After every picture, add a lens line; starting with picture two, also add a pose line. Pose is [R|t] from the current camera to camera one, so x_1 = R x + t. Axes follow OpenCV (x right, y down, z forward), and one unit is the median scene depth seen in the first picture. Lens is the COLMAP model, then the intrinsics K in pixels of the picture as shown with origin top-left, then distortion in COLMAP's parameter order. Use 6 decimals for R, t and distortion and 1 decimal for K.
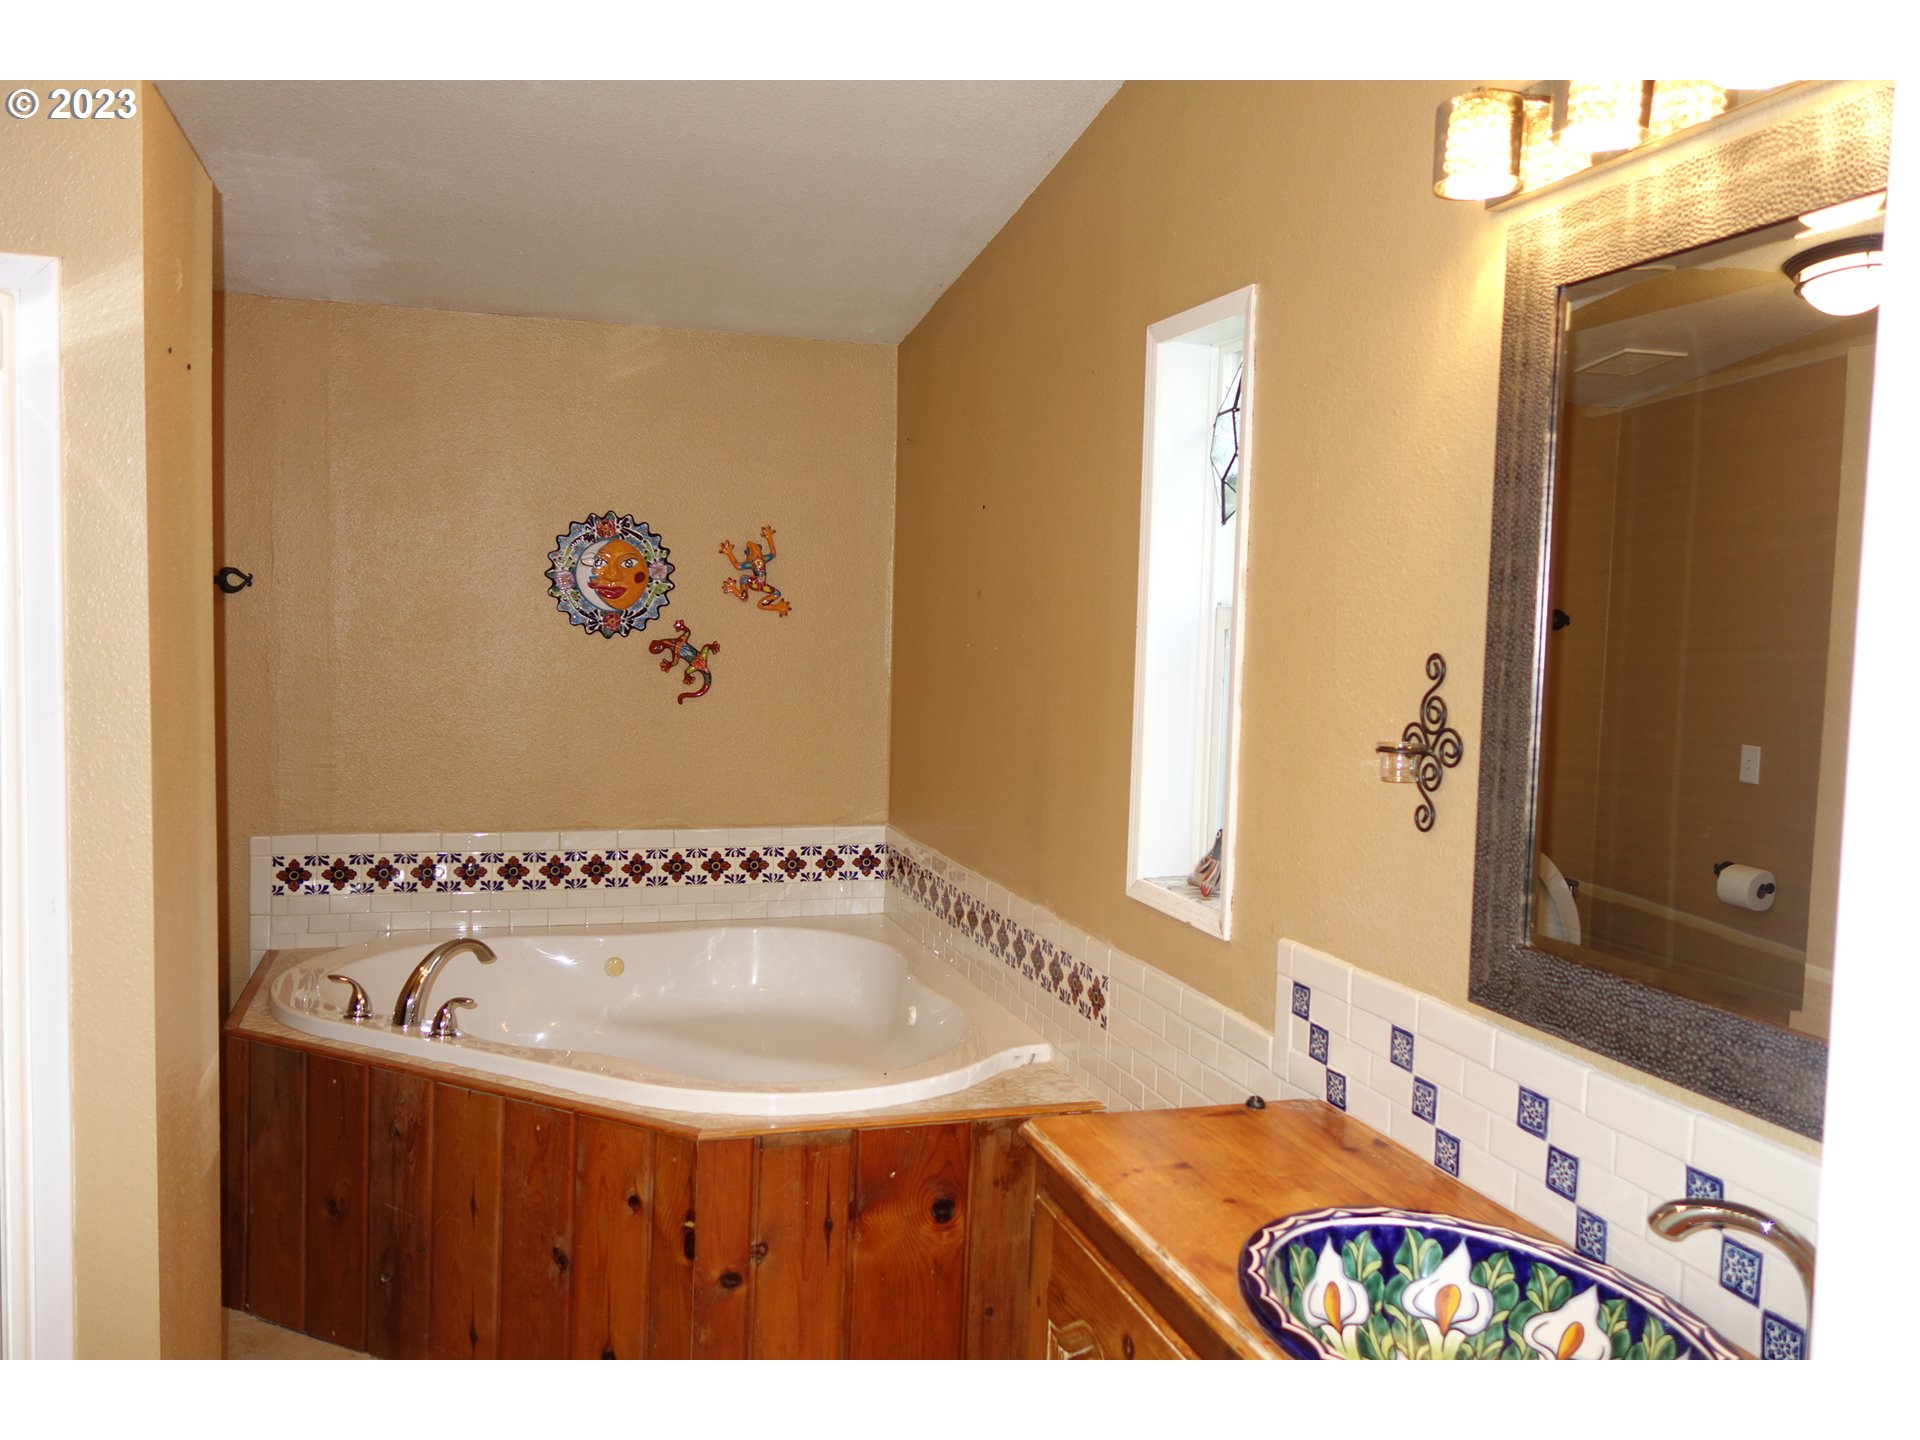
lens RADIAL K [[1513.2, 0, 957.7], [0, 1513.2, 719.8], [0, 0, 1]] dist [0.001804, -0.006239]
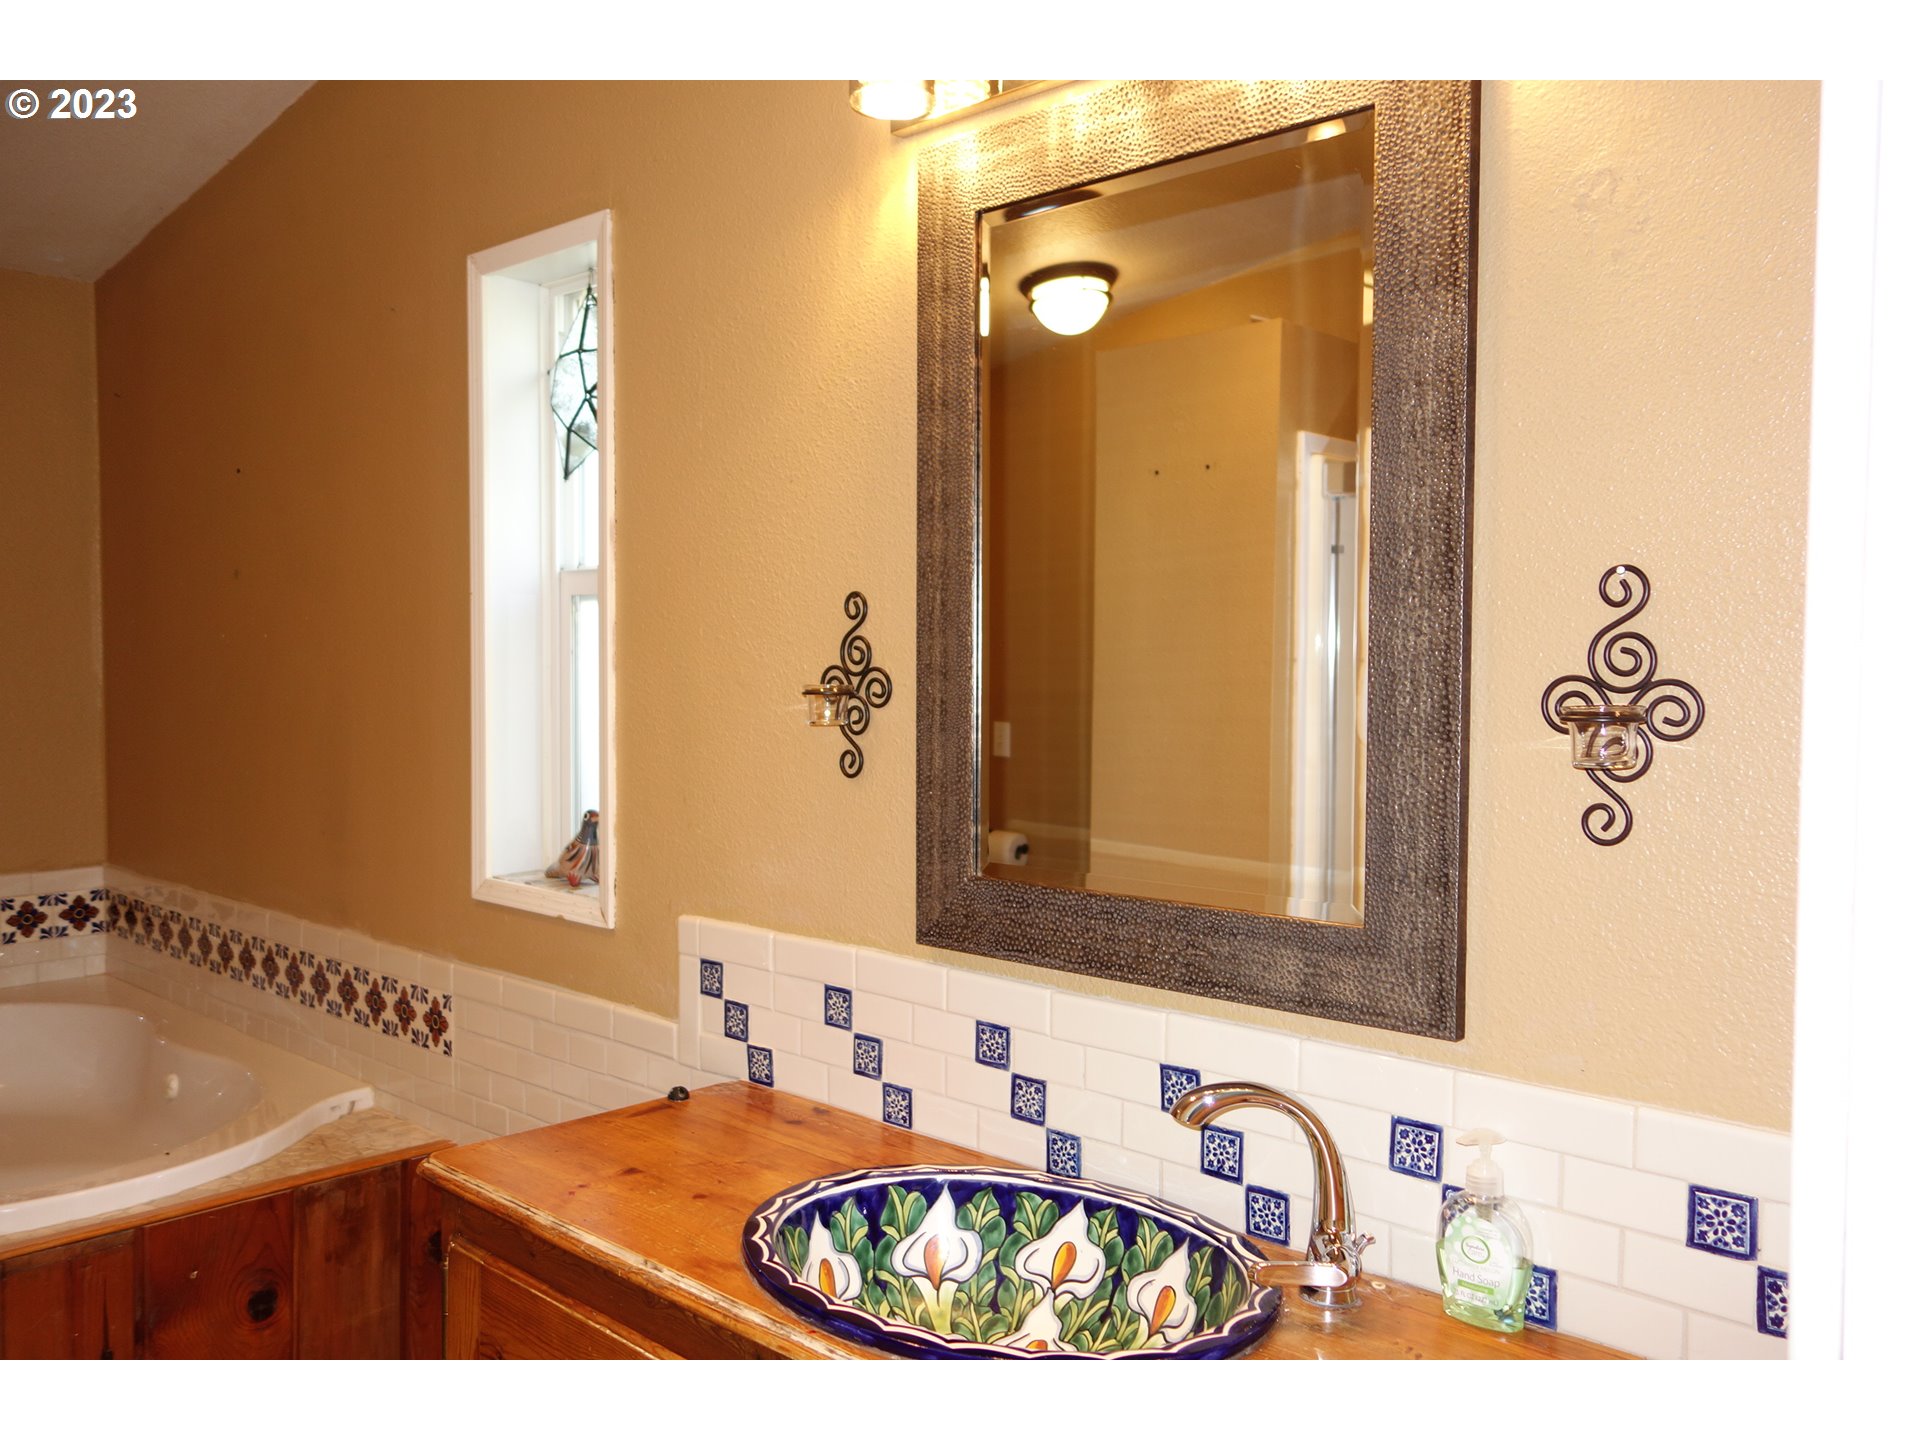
lens RADIAL K [[1513.2, 0, 960.9], [0, 1513.2, 721.7], [0, 0, 1]] dist [0.001804, -0.006239]
pose [[0.868321, -0.044255, 0.494024, -0.106129], [0.053462, 0.998560, -0.004516, 0.047128], [-0.493112, 0.030332, 0.869437, 0.130889]]
